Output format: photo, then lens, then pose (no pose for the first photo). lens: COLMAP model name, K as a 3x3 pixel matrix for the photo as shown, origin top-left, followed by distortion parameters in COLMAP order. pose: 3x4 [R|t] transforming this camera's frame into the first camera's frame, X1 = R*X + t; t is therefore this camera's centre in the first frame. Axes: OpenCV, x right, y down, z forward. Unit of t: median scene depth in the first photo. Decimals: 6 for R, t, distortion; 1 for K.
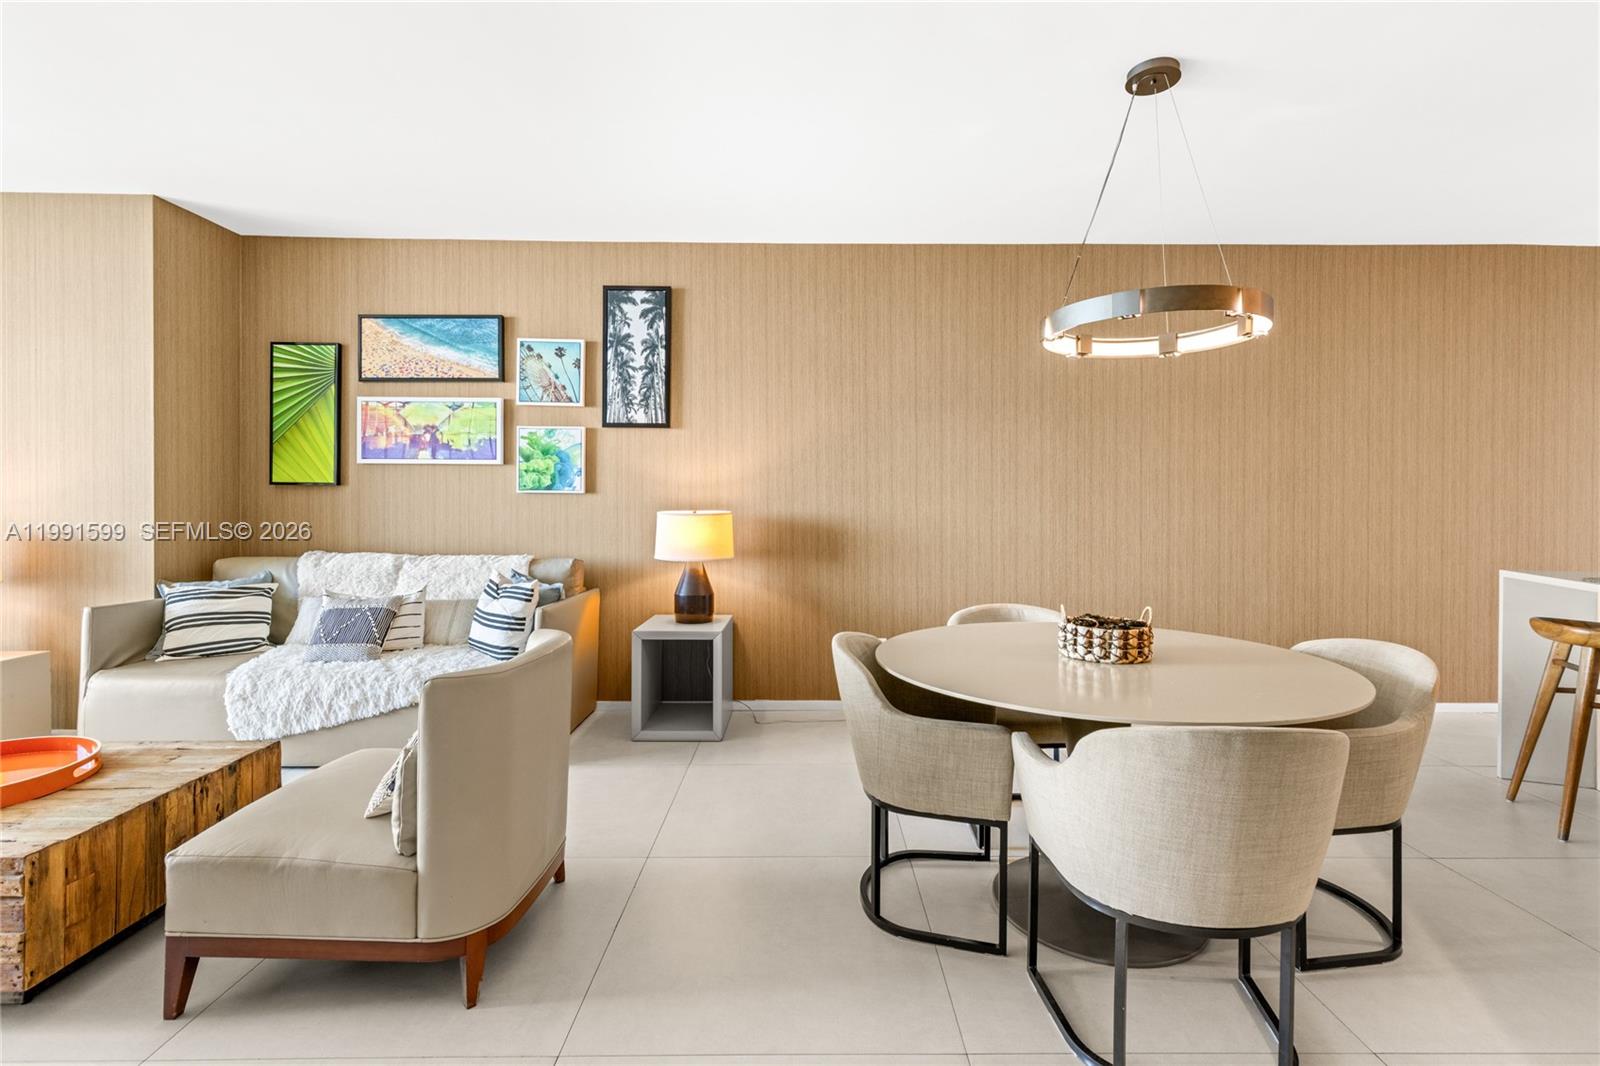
lens RADIAL K [[724.5, 0, 811.7], [0, 724.5, 516.5], [0, 0, 1]] dist [0.008777, -0.002036]
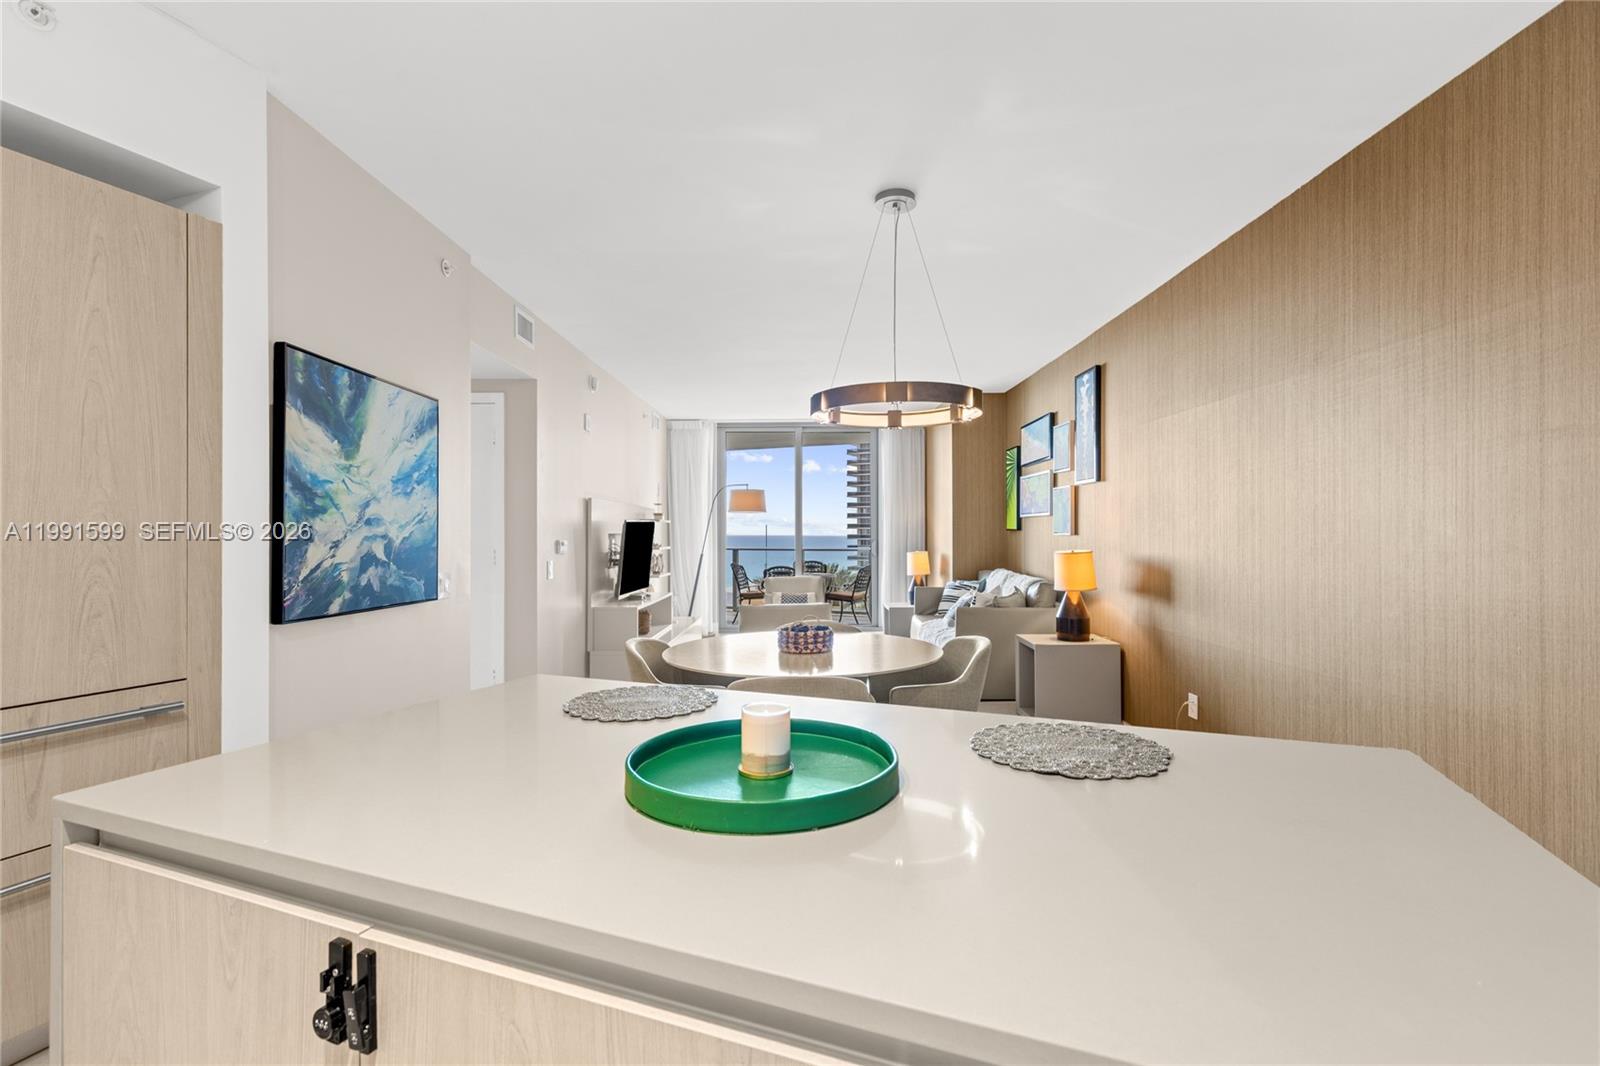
lens RADIAL K [[725.7, 0, 807.8], [0, 725.7, 530.6], [0, 0, 1]] dist [0.003670, -0.000058]
pose [[-0.017137, -0.005508, -0.999838, 1.033480], [-0.003241, 0.999980, -0.005453, -0.031572], [0.999848, 0.003147, -0.017154, 0.542282]]
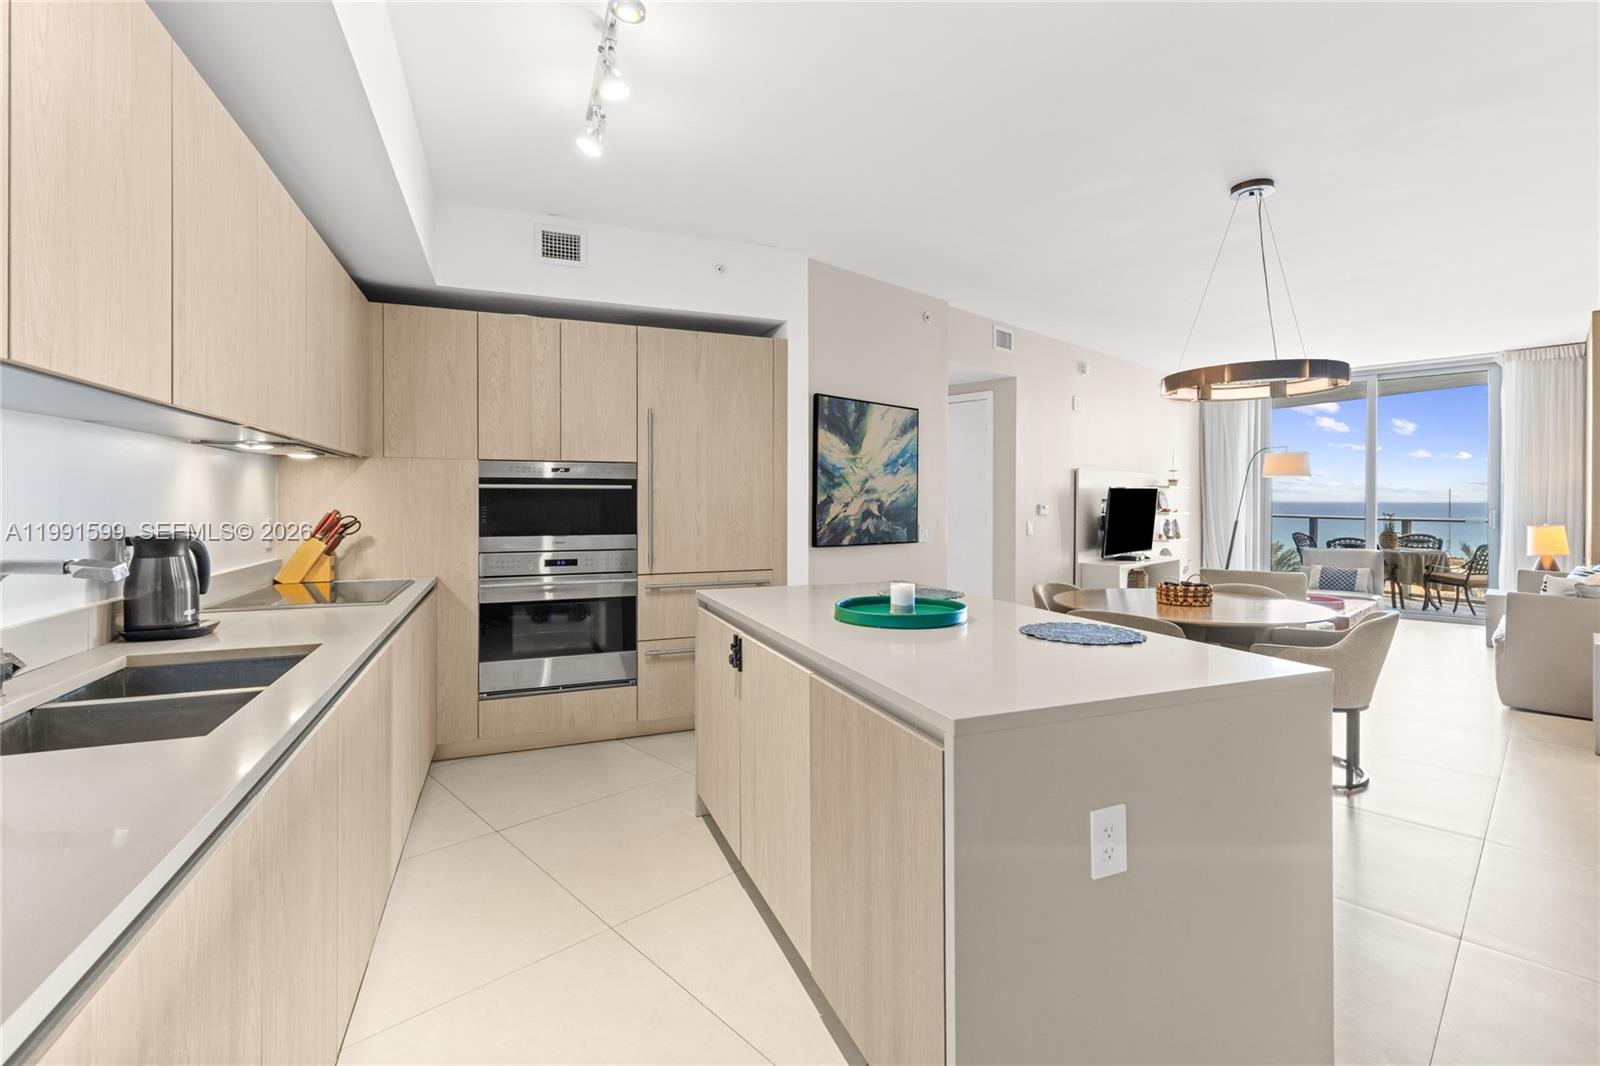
lens RADIAL K [[727.7, 0, 804.5], [0, 727.7, 502.4], [0, 0, 1]] dist [0.009210, -0.003177]
pose [[-0.732616, 0.000003, -0.680642, 1.194530], [-0.007236, 0.999943, 0.007793, -0.032783], [0.680604, 0.010634, -0.732574, 0.874423]]
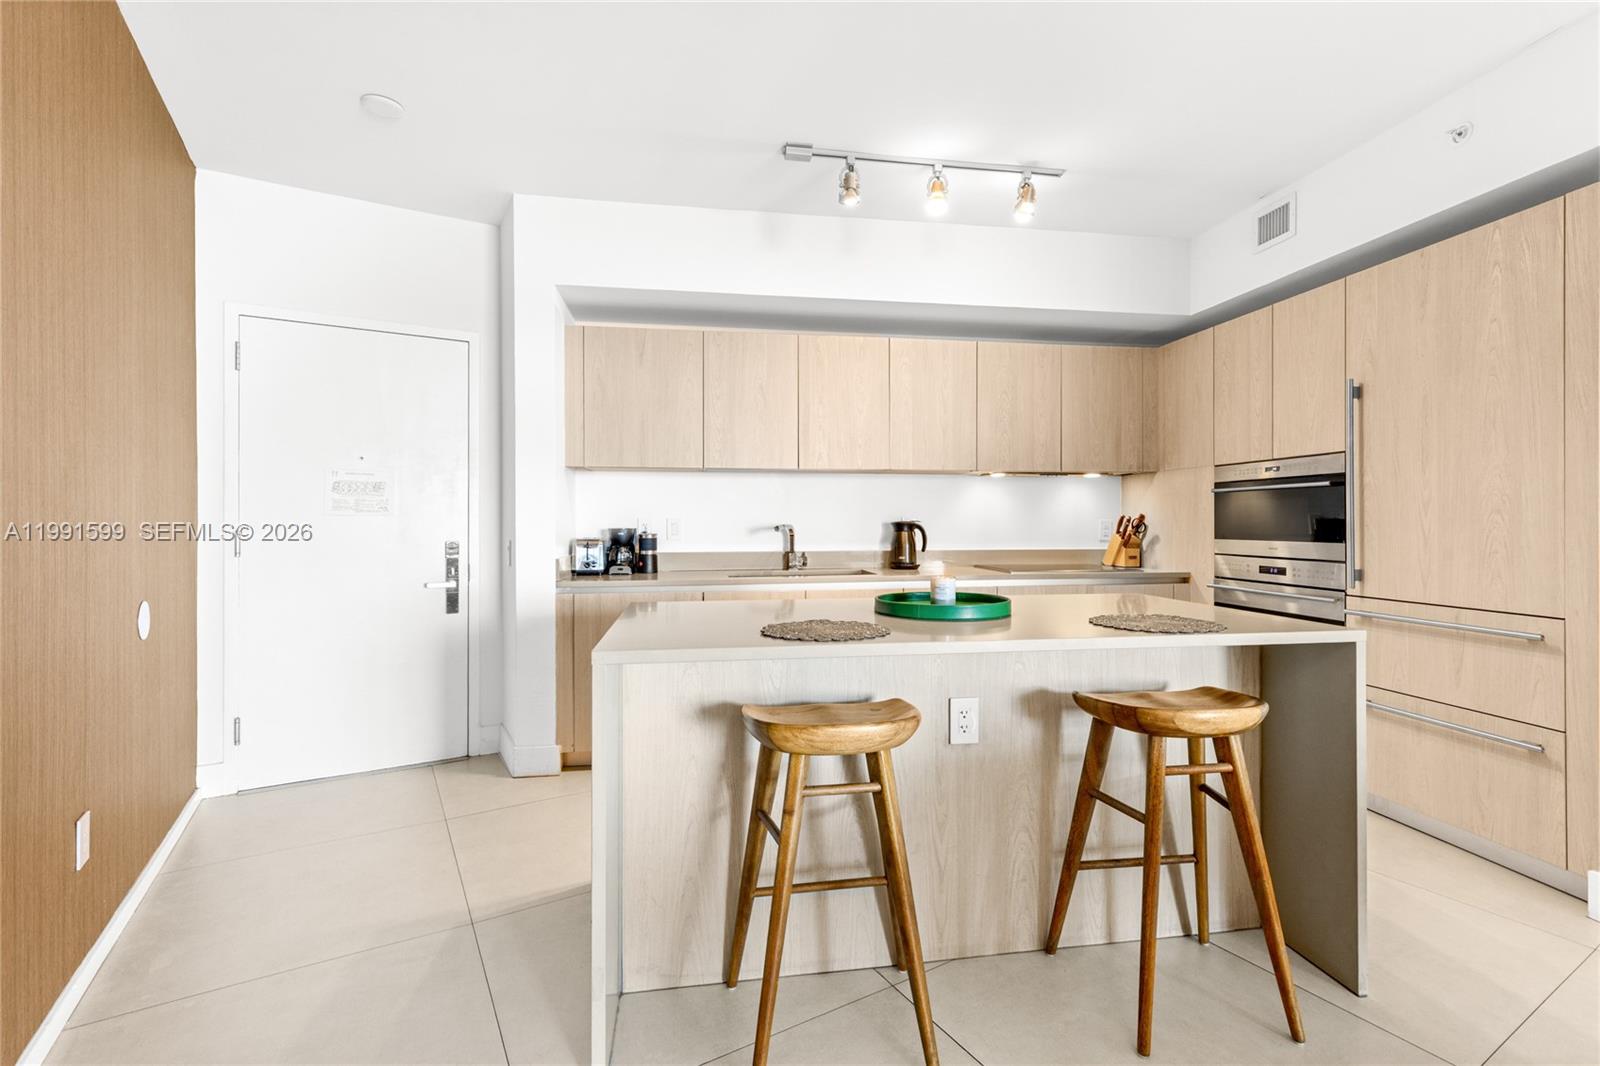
lens RADIAL K [[724.5, 0, 811.7], [0, 724.5, 516.5], [0, 0, 1]] dist [0.008777, -0.002036]
pose [[-0.506723, 0.004377, 0.862098, 0.356003], [0.004421, 0.999987, -0.002478, -0.010207], [-0.862097, 0.002556, -0.506736, 0.875801]]
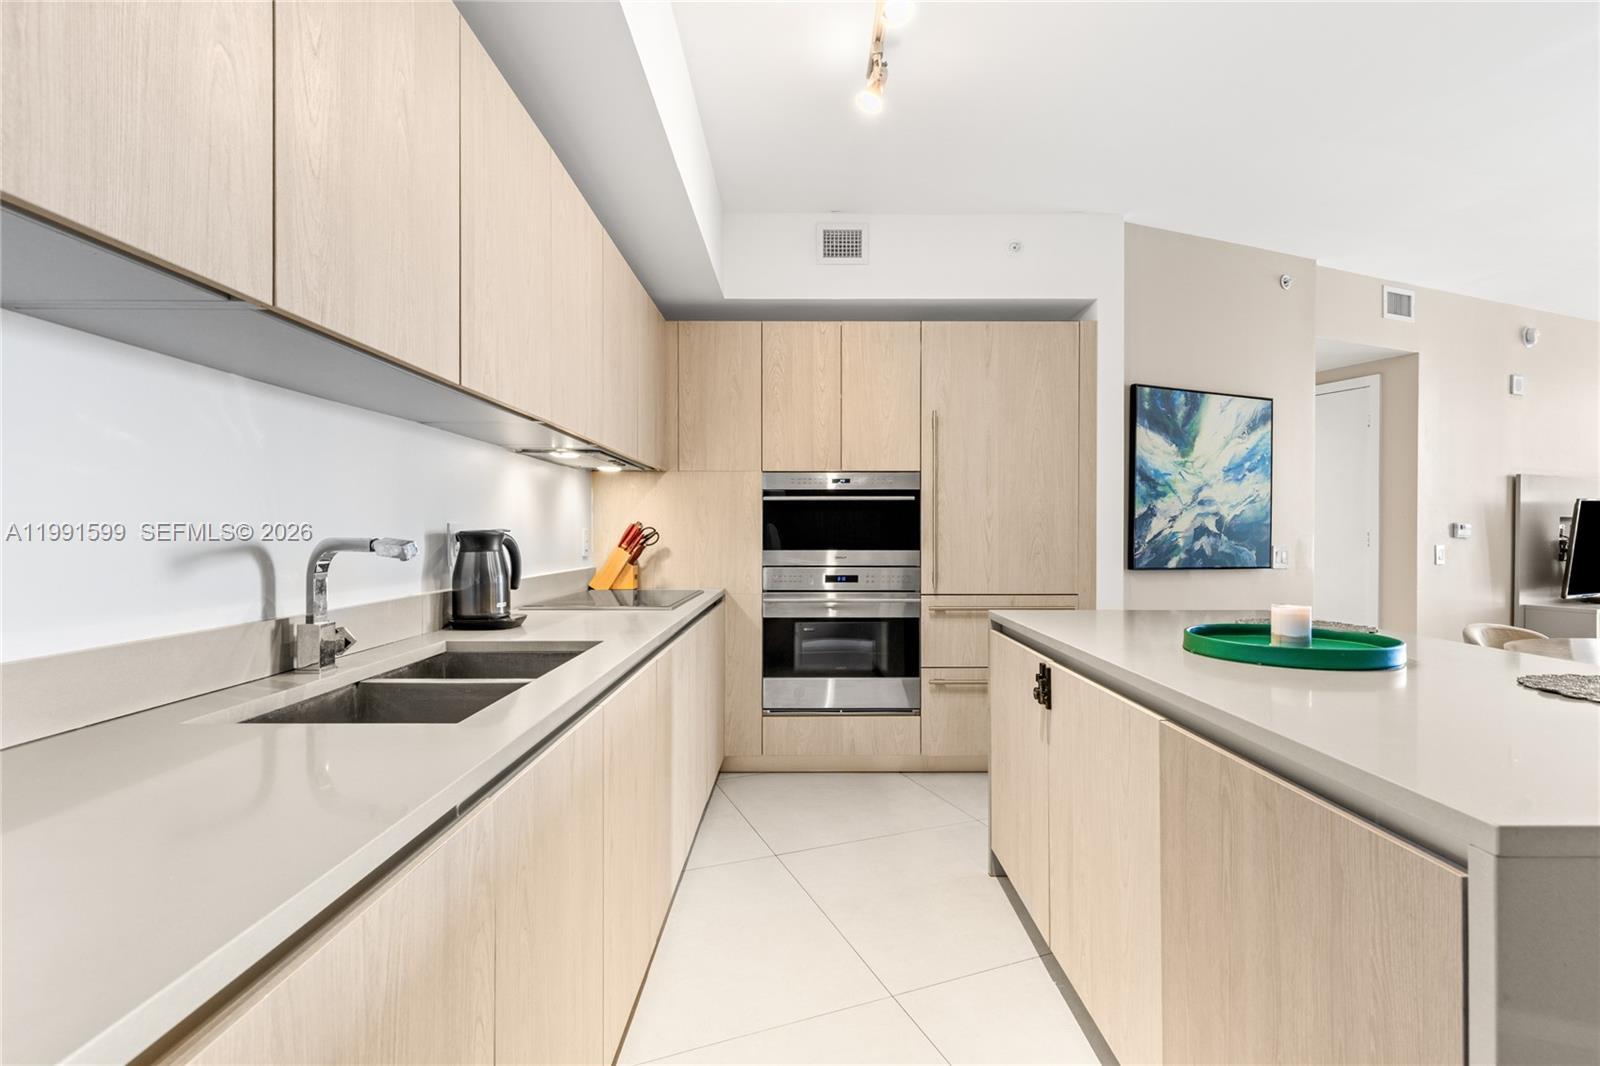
lens RADIAL K [[734.7, 0, 804.8], [0, 734.7, 536.0], [0, 0, 1]] dist [0.003770, -0.000682]
pose [[-0.932952, -0.000319, -0.360001, 1.151689], [-0.004704, 0.999925, 0.011305, -0.008531], [0.359970, 0.012241, -0.932884, 0.796783]]
